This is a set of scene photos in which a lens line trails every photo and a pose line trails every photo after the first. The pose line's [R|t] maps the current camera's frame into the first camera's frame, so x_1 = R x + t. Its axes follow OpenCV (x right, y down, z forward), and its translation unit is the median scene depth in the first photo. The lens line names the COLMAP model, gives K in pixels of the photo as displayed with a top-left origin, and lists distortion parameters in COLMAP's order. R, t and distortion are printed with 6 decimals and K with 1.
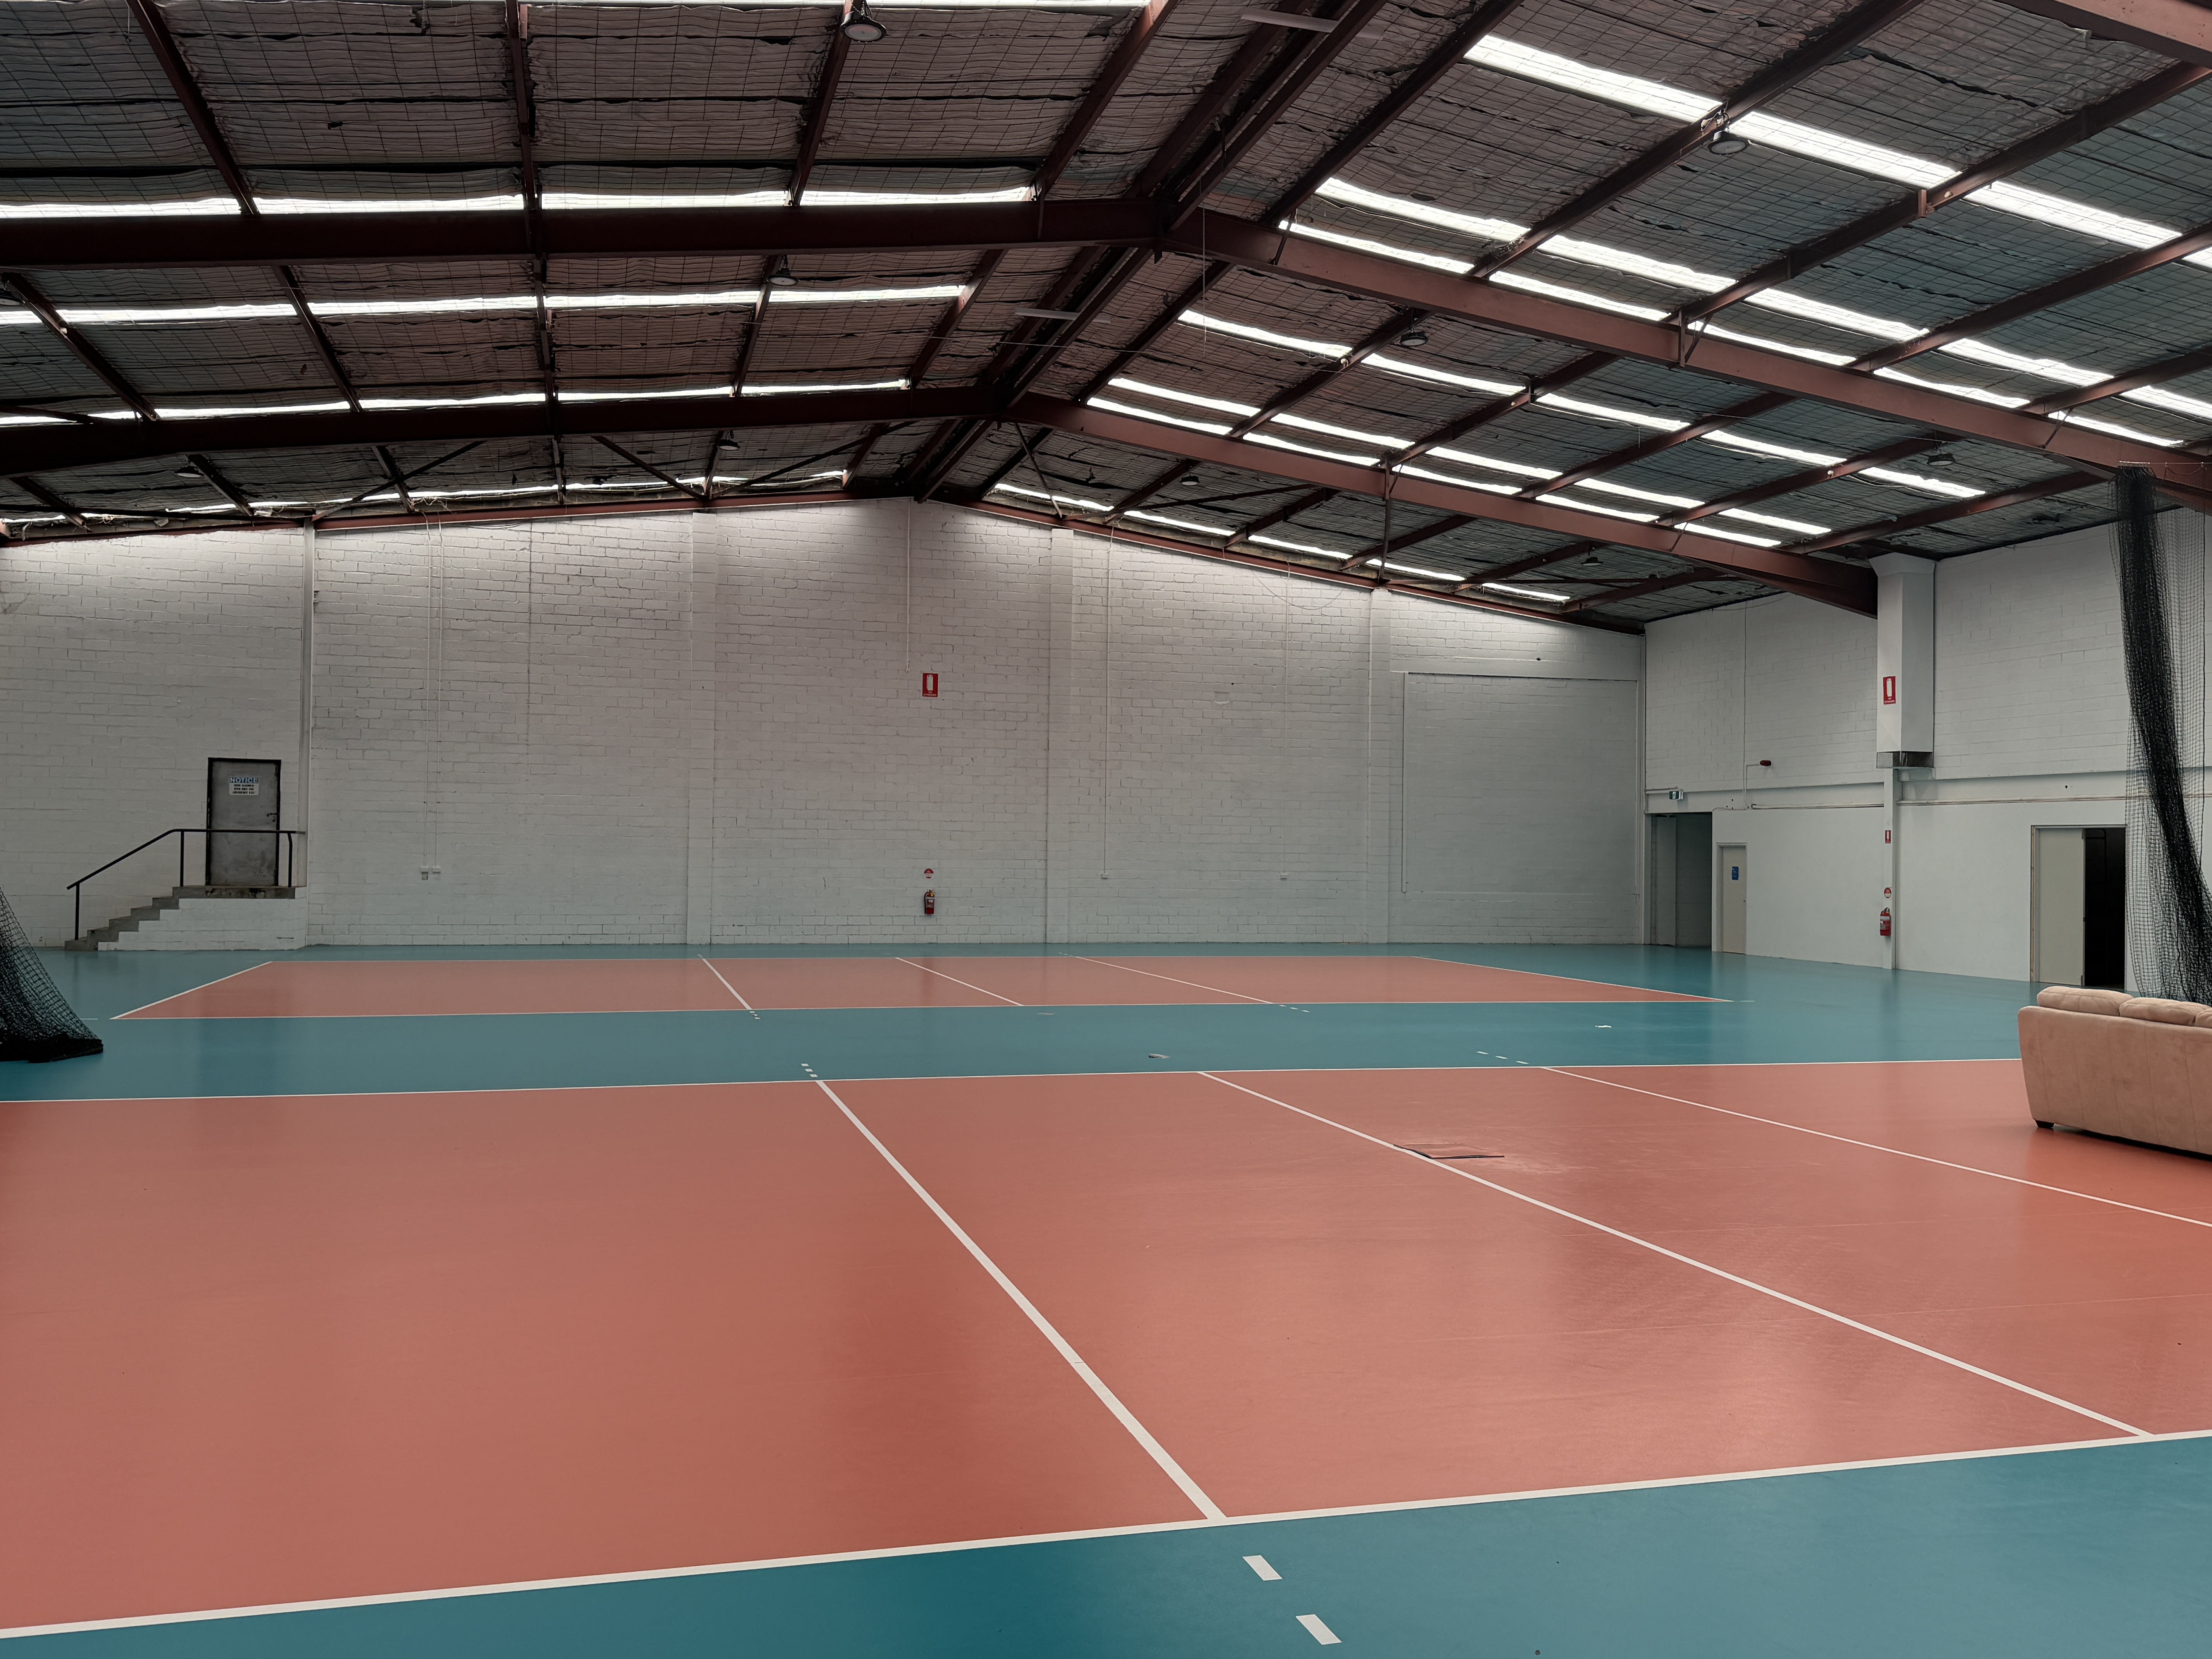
lens RADIAL K [[1811.8, 0, 1094.2], [0, 1811.8, 828.0], [0, 0, 1]] dist [0.097209, -0.155468]
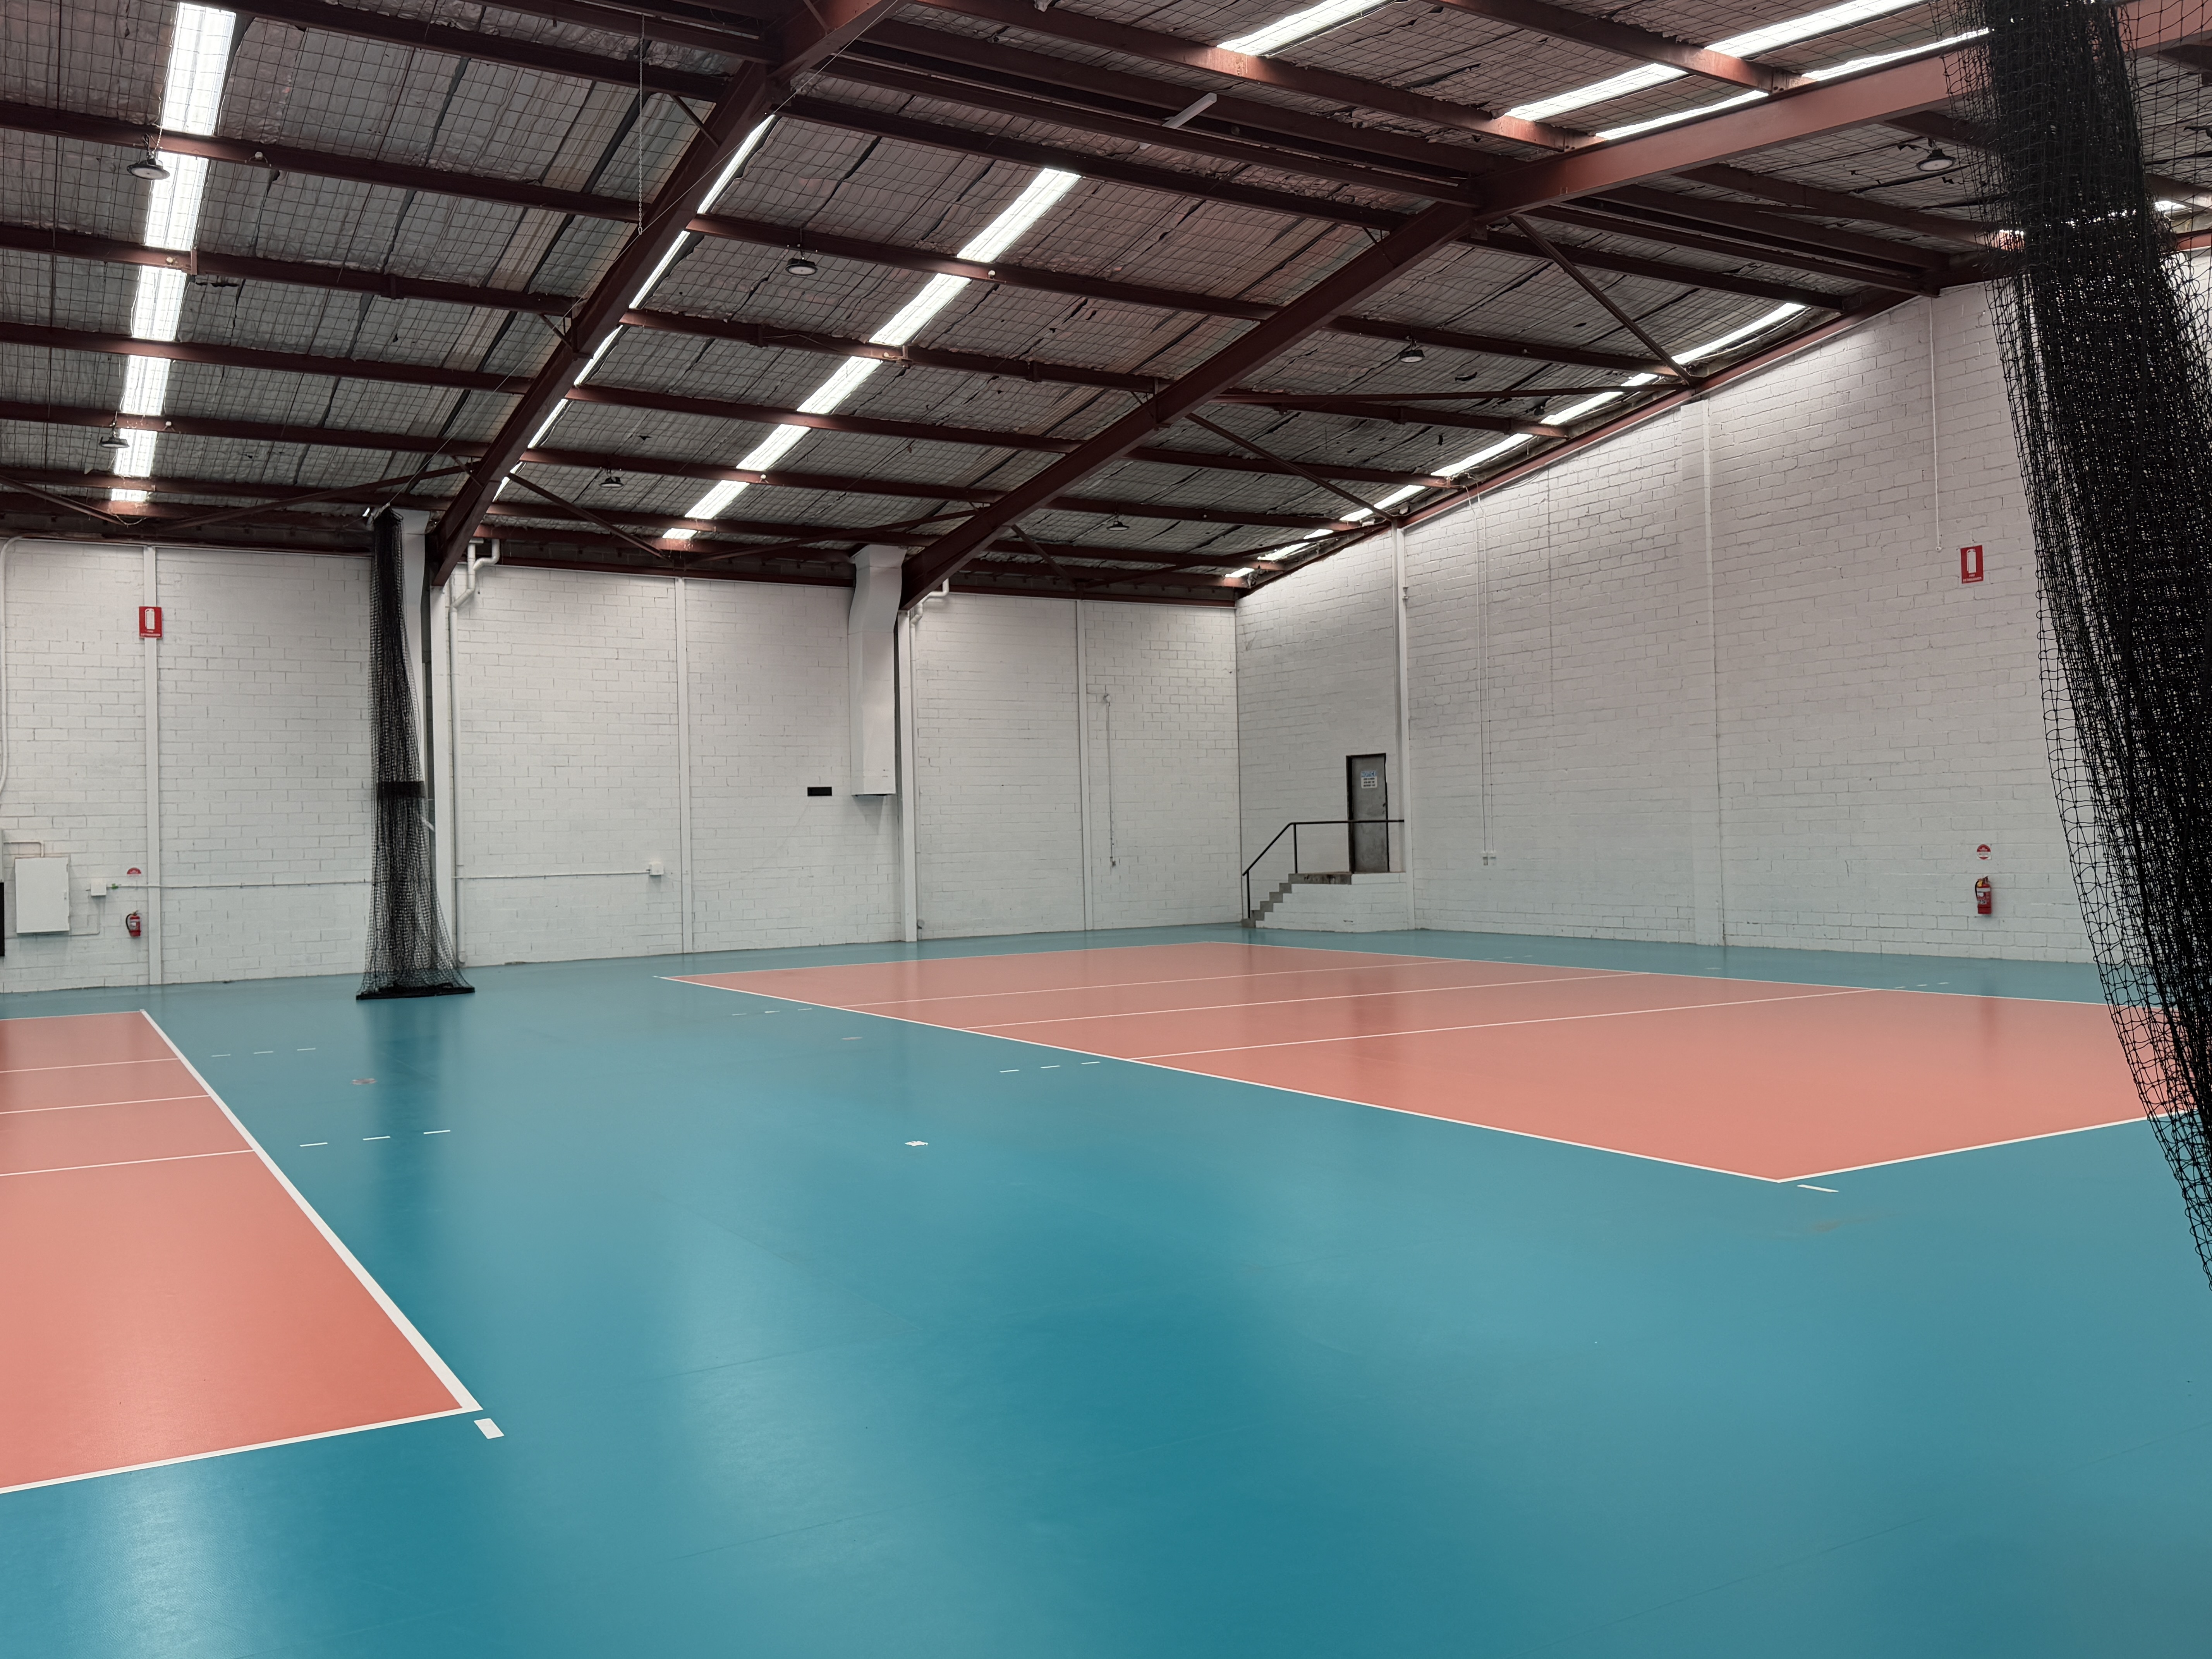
lens RADIAL K [[1811.8, 0, 1094.2], [0, 1811.8, 828.0], [0, 0, 1]] dist [0.097209, -0.155468]
pose [[0.224968, -0.023040, -0.974094, 0.500842], [0.043185, 0.998974, -0.013655, 0.012182], [0.973409, -0.038994, 0.225732, 0.556730]]
